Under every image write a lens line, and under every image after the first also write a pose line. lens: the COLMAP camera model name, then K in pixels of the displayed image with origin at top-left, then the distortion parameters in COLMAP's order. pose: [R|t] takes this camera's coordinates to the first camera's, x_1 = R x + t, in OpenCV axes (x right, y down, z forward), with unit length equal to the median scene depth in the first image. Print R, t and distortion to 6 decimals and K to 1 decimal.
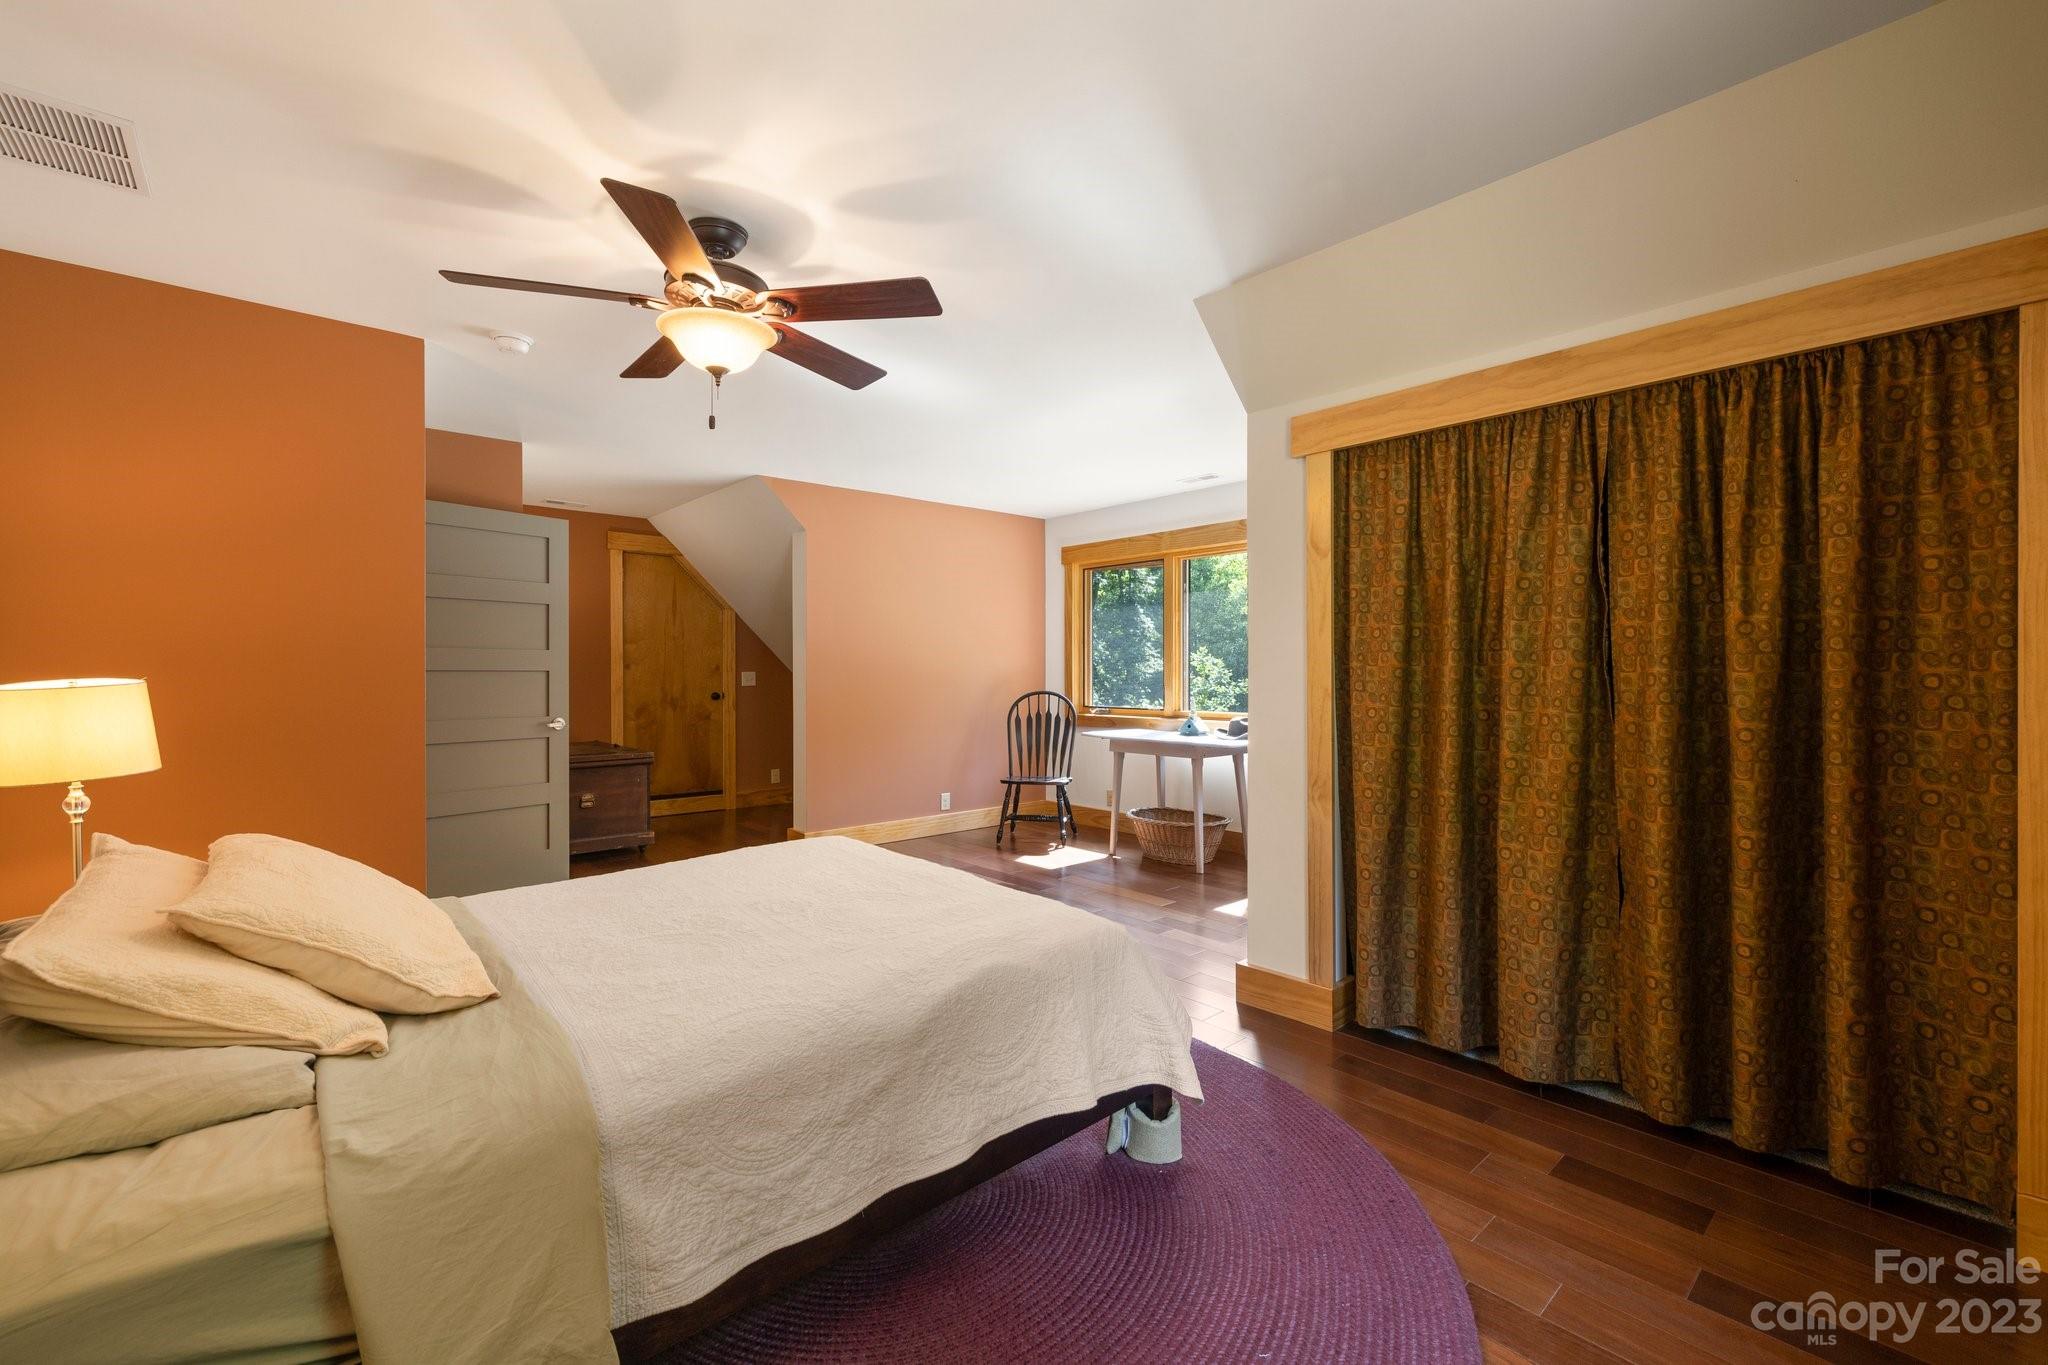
lens RADIAL K [[865.7, 0, 1028.6], [0, 865.7, 671.4], [0, 0, 1]] dist [0.000341, 0.000009]
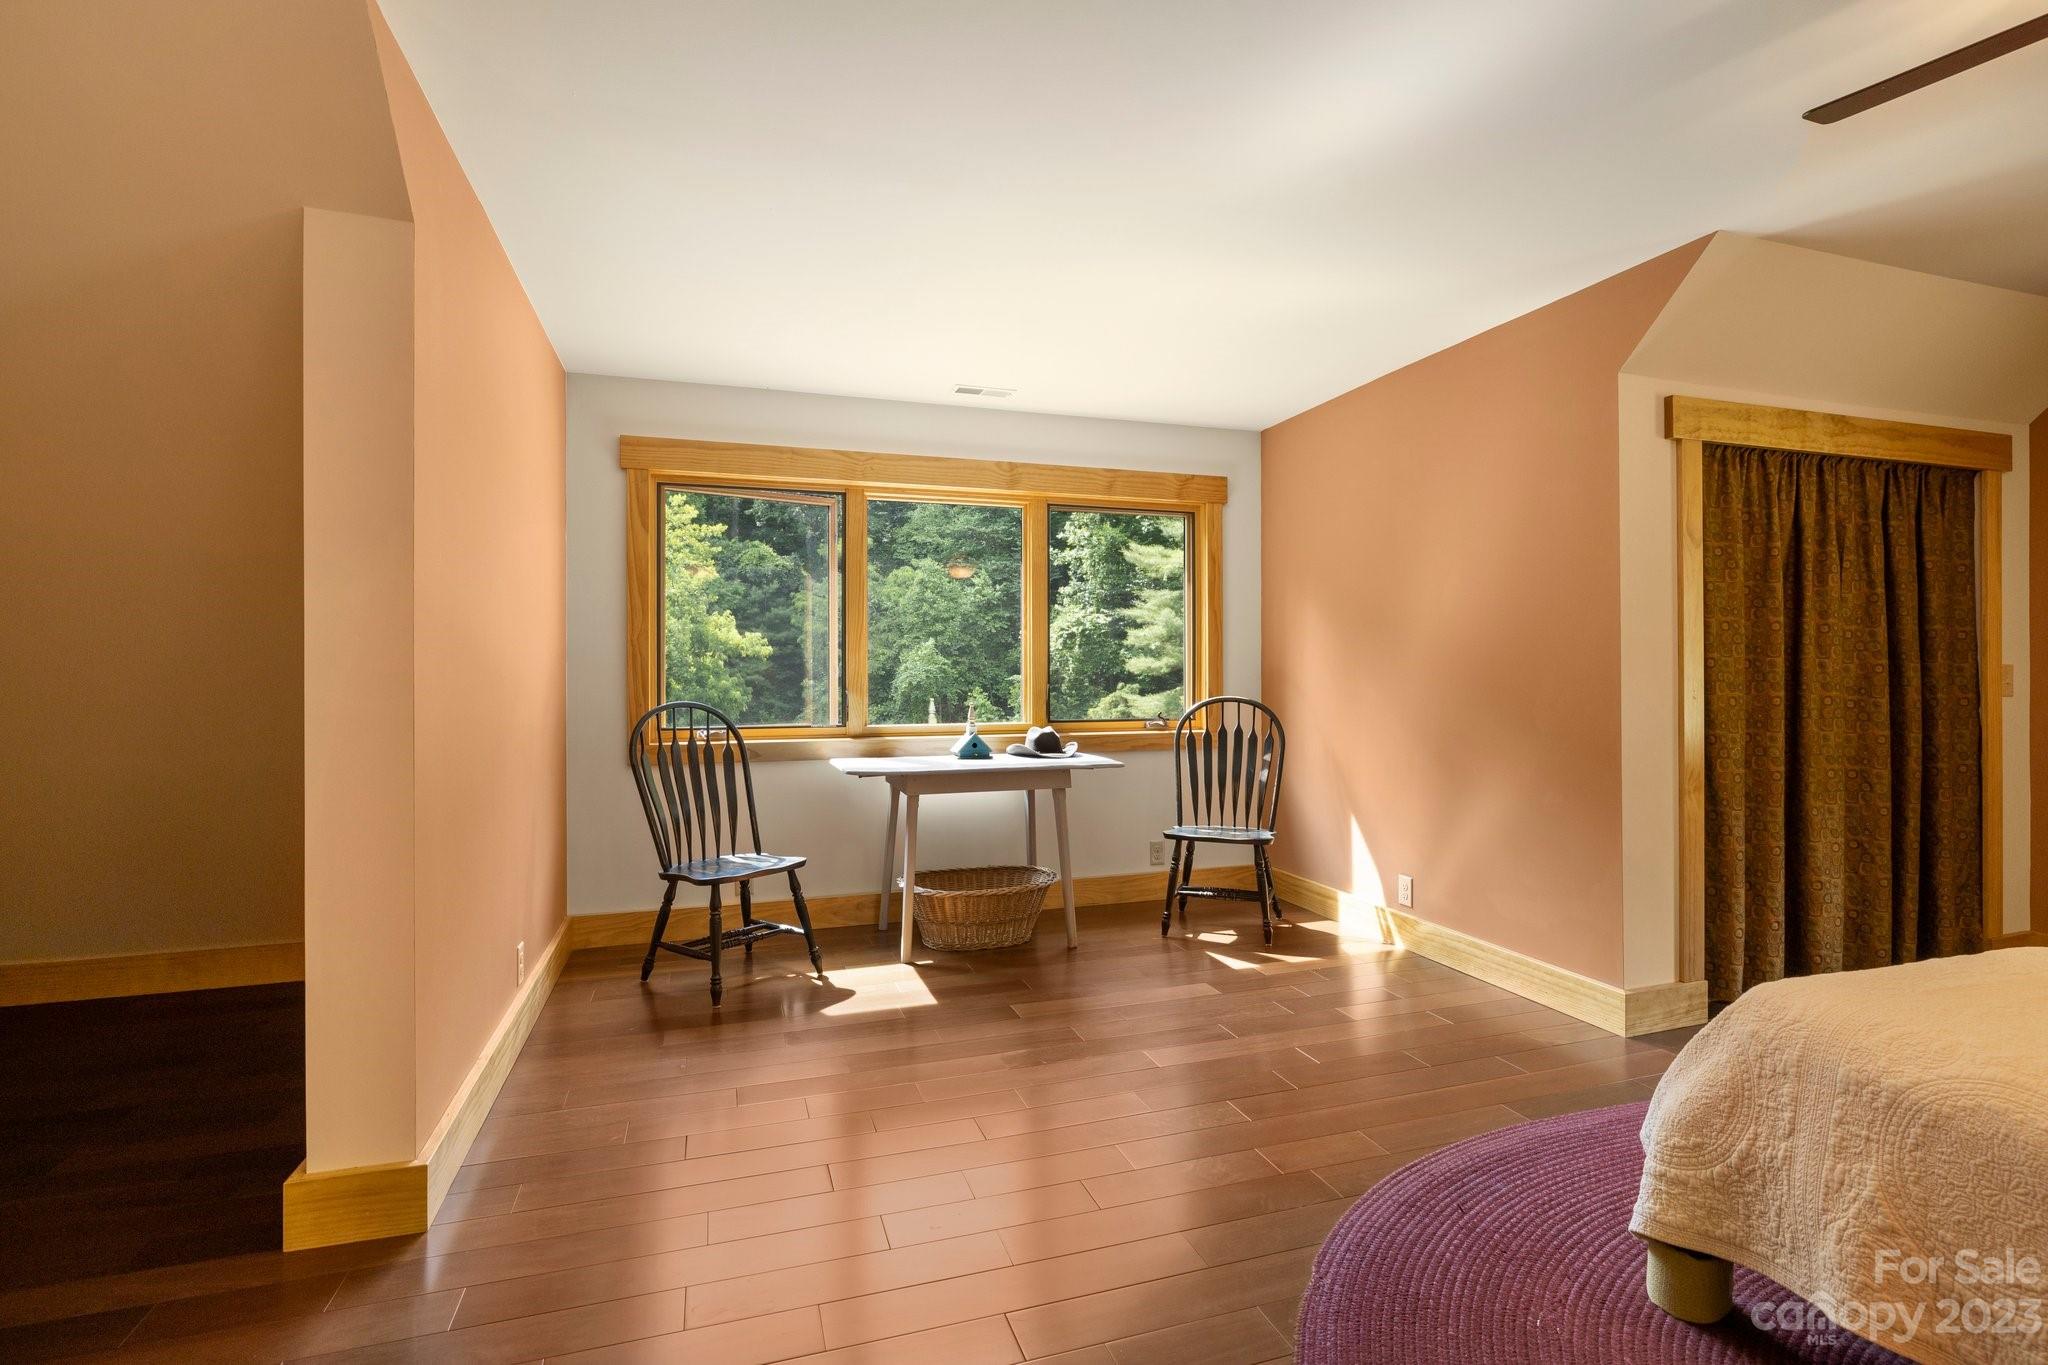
lens RADIAL K [[957.1, 0, 1034.1], [0, 957.1, 670.6], [0, 0, 1]] dist [0.001702, 0.000313]
pose [[0.406125, 0.000319, 0.913817, -0.666140], [0.003199, 0.999993, -0.001771, 0.006078], [-0.913812, 0.003643, 0.406121, 0.859140]]
